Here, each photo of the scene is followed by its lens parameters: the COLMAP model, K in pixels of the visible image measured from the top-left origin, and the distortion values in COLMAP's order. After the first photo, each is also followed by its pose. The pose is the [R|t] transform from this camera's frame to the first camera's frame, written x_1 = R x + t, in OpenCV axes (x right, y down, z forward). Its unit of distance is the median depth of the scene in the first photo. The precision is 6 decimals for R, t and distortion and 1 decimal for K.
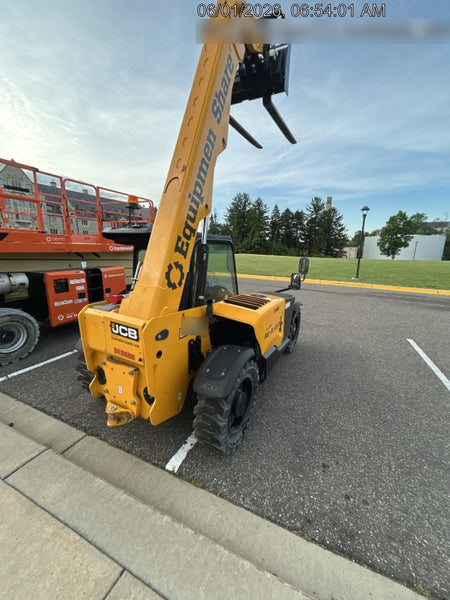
lens RADIAL K [[241.0, 0, 226.2], [0, 241.0, 297.9], [0, 0, 1]] dist [-0.000471, 0.000213]
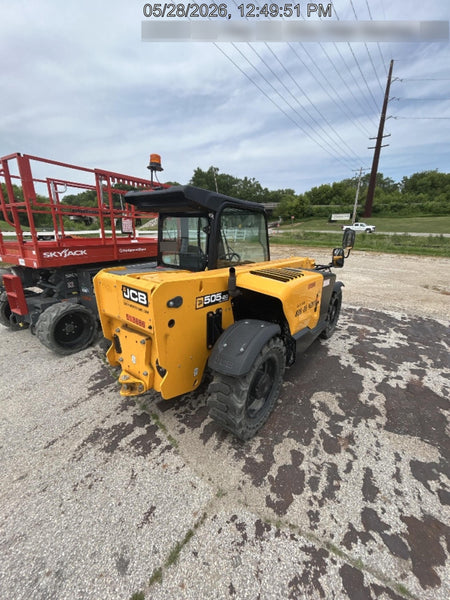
lens RADIAL K [[239.7, 0, 225.0], [0, 239.7, 300.0], [0, 0, 1]] dist [-0.000238, 0.000526]
pose [[0.986606, 0.039963, -0.158151, 0.054466], [-0.030106, 0.997480, 0.064240, 0.077056], [0.160320, -0.058618, 0.985323, 0.140550]]
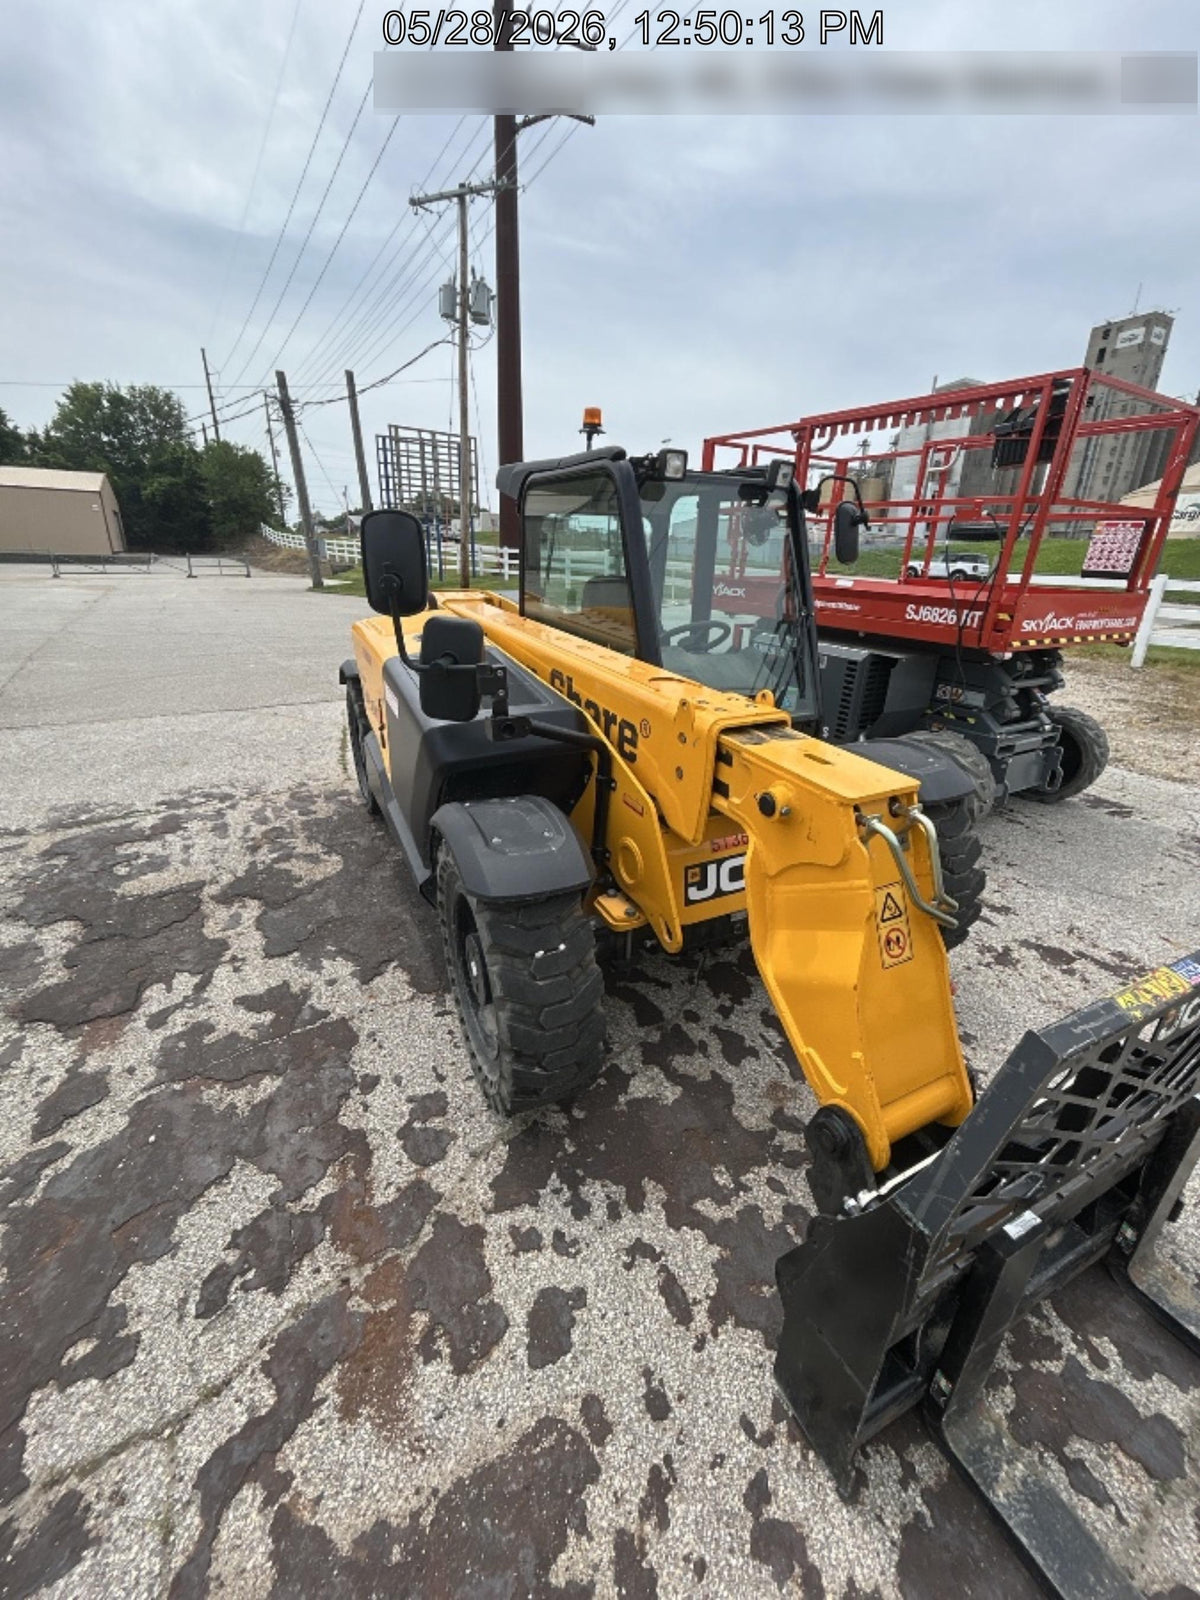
lens RADIAL K [[642.6, 0, 603.1], [0, 642.6, 794.3], [0, 0, 1]] dist [-0.000471, 0.000213]
pose [[-0.591297, 0.256928, -0.764432, 1.143441], [-0.209532, 0.866395, 0.453273, -0.417734], [0.778758, 0.428192, -0.458462, 2.586053]]
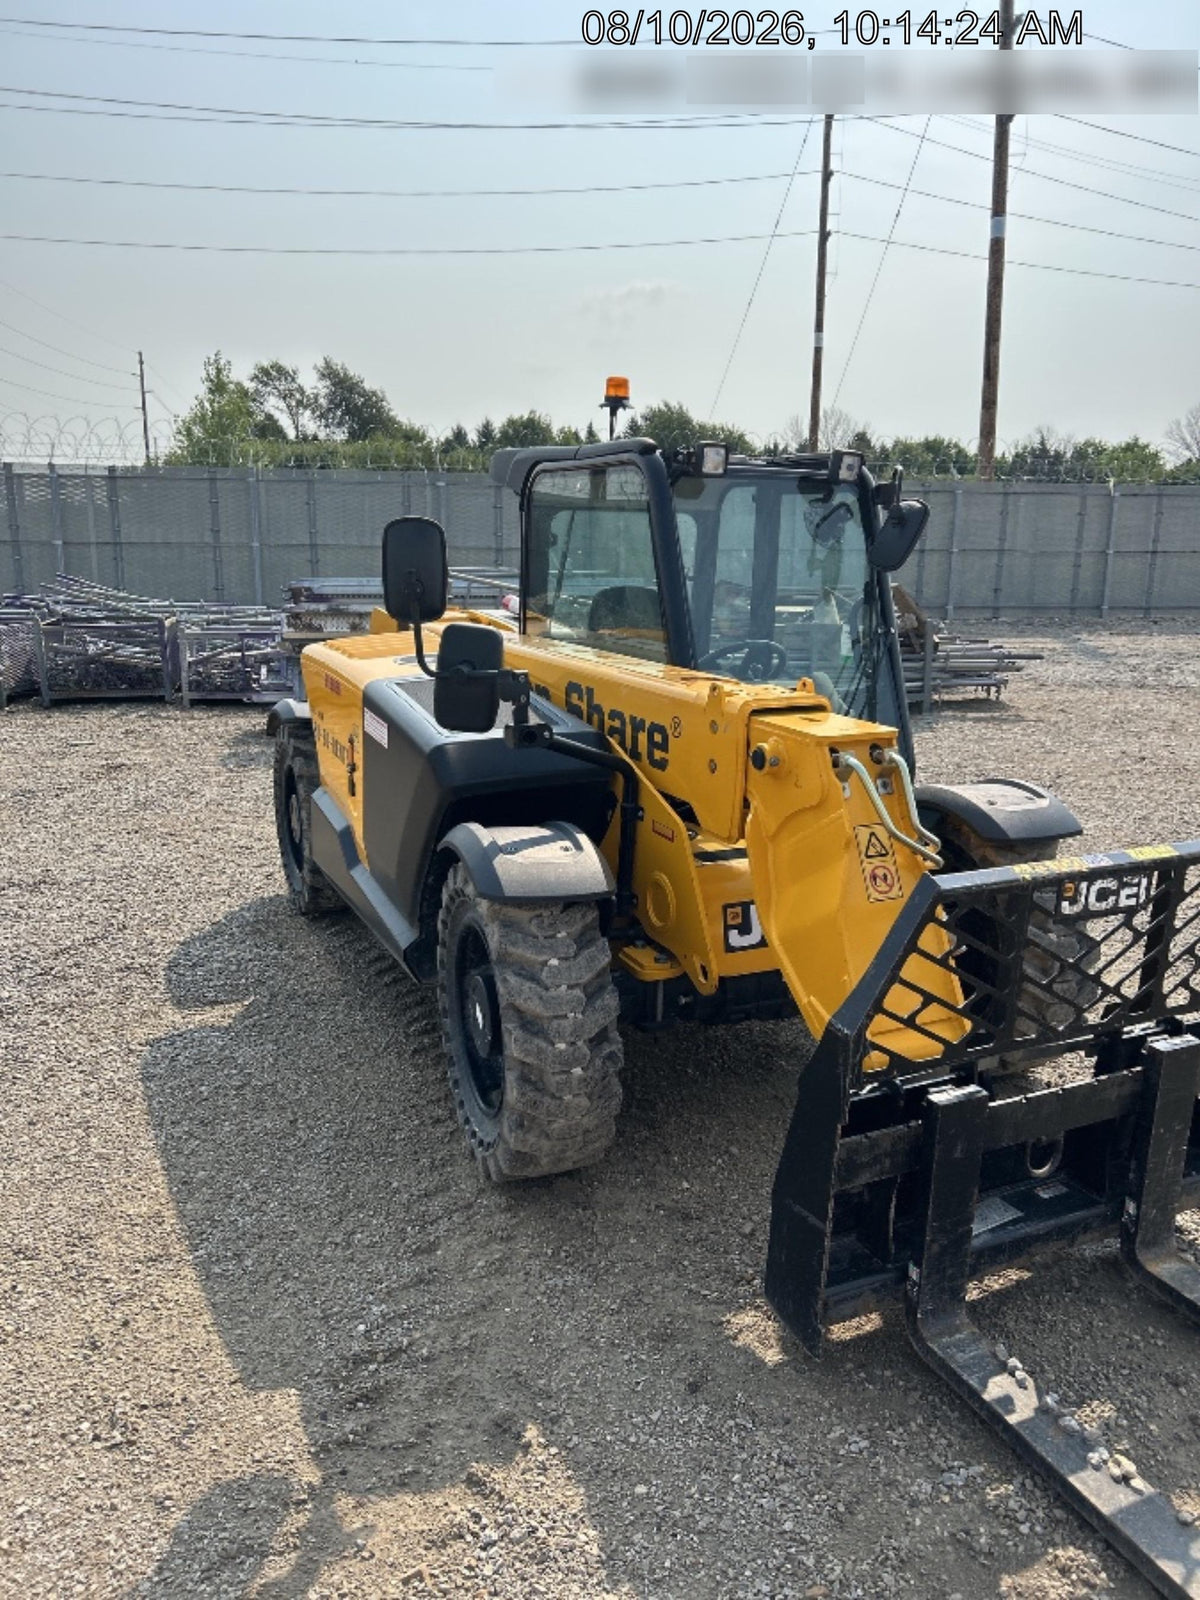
lens RADIAL K [[1034.3, 0, 600.0], [0, 1034.3, 800.0], [0, 0, 1]] dist [-0.000211, 0.000086]
pose [[-0.614061, 0.153687, -0.774151, 1.400395], [-0.202440, 0.917375, 0.342697, -0.454333], [0.762855, 0.367156, -0.532212, 2.771071]]
